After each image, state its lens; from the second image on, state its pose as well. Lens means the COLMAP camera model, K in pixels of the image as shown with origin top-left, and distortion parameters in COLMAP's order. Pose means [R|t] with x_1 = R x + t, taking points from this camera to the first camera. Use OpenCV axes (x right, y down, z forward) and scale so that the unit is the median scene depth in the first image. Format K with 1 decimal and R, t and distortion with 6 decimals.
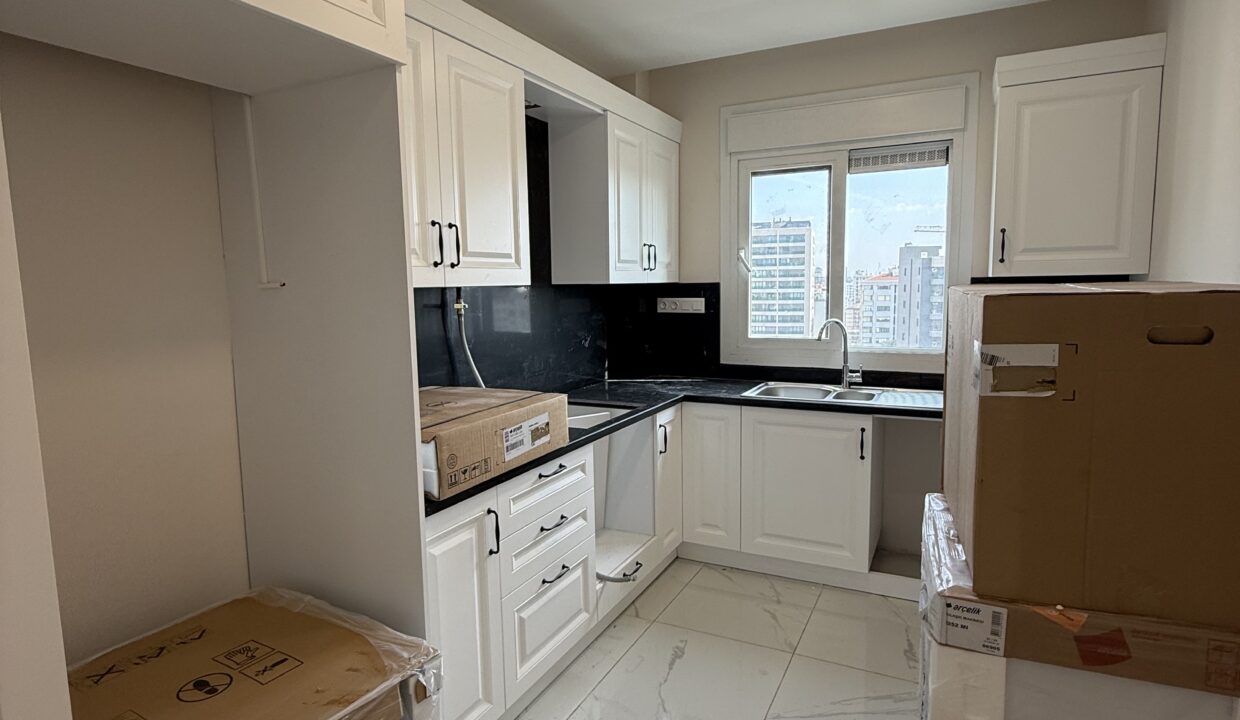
lens RADIAL K [[670.4, 0, 617.9], [0, 670.4, 366.7], [0, 0, 1]] dist [-0.036652, -0.011037]
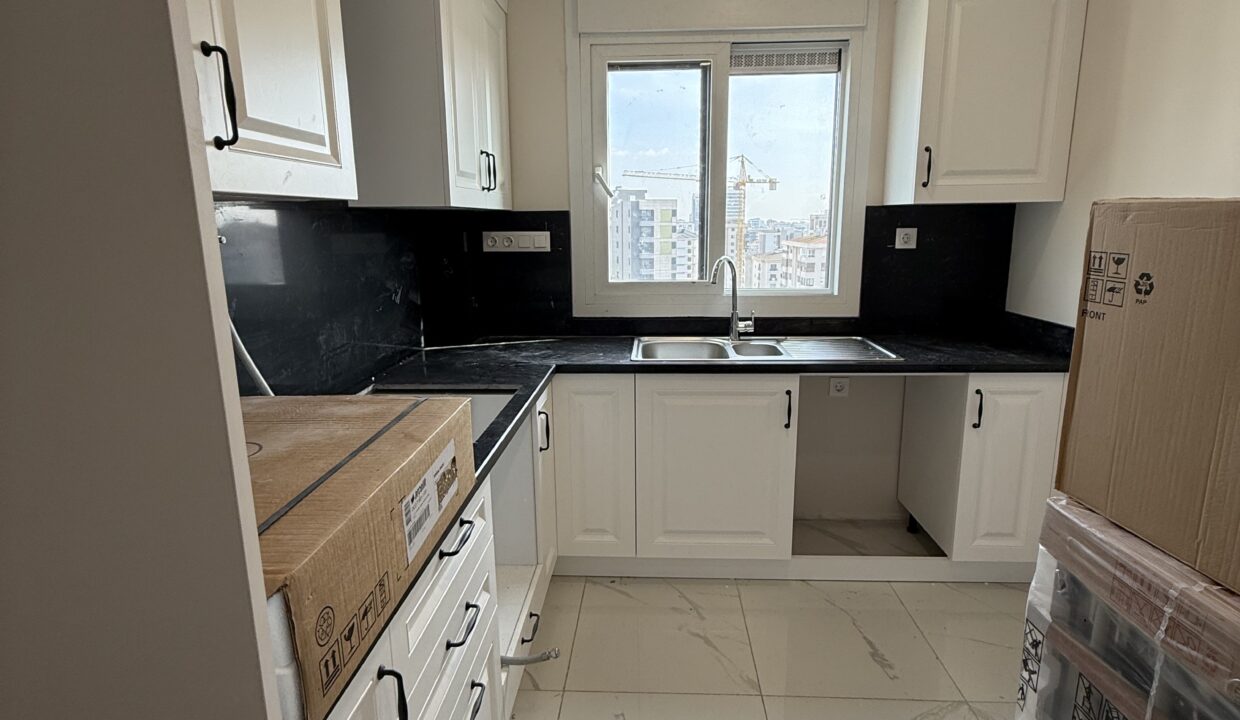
lens RADIAL K [[663.0, 0, 628.4], [0, 663.0, 362.8], [0, 0, 1]] dist [-0.017740, -0.001247]
pose [[0.908518, -0.079534, 0.410206, -0.145950], [0.045997, 0.994788, 0.091004, -0.025227], [-0.415306, -0.063811, 0.907441, 0.365637]]
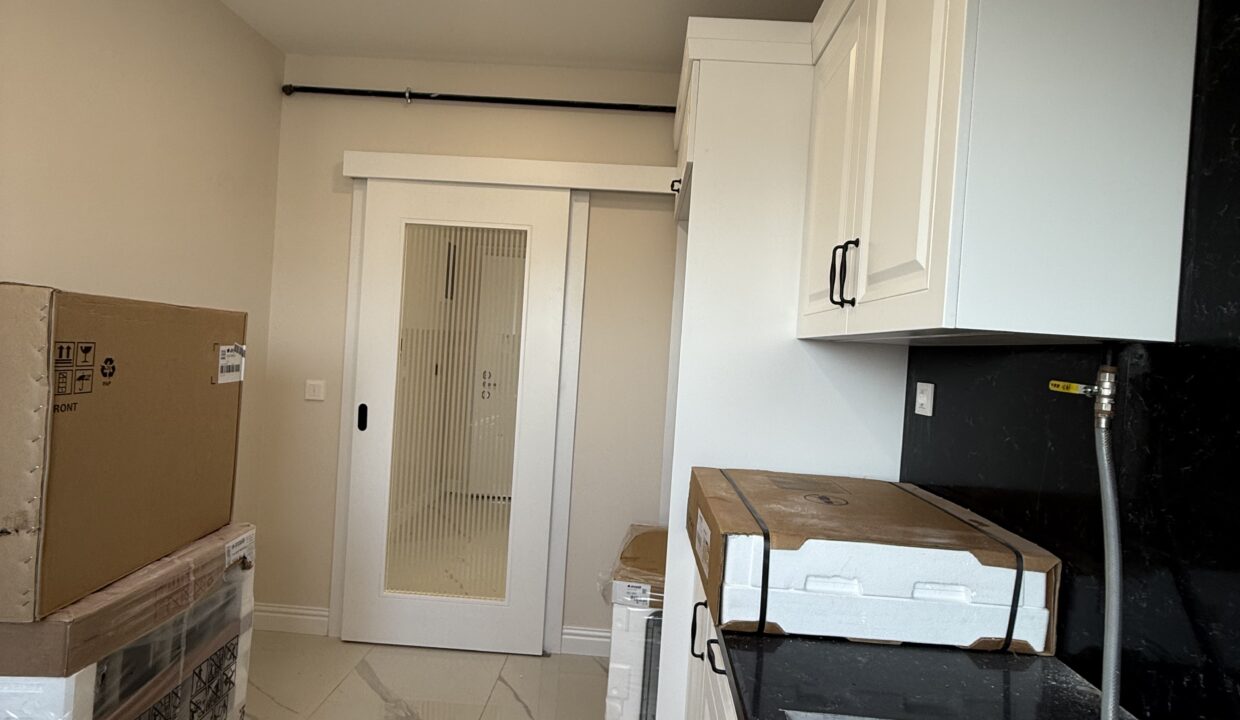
lens RADIAL K [[490.2, 0, 618.8], [0, 490.2, 353.5], [0, 0, 1]] dist [-0.003492, 0.000271]
pose [[-0.899891, -0.037473, -0.434501, 0.467673], [-0.104225, 0.985911, 0.130832, -0.213336], [0.423477, 0.163020, -0.891118, 1.836767]]
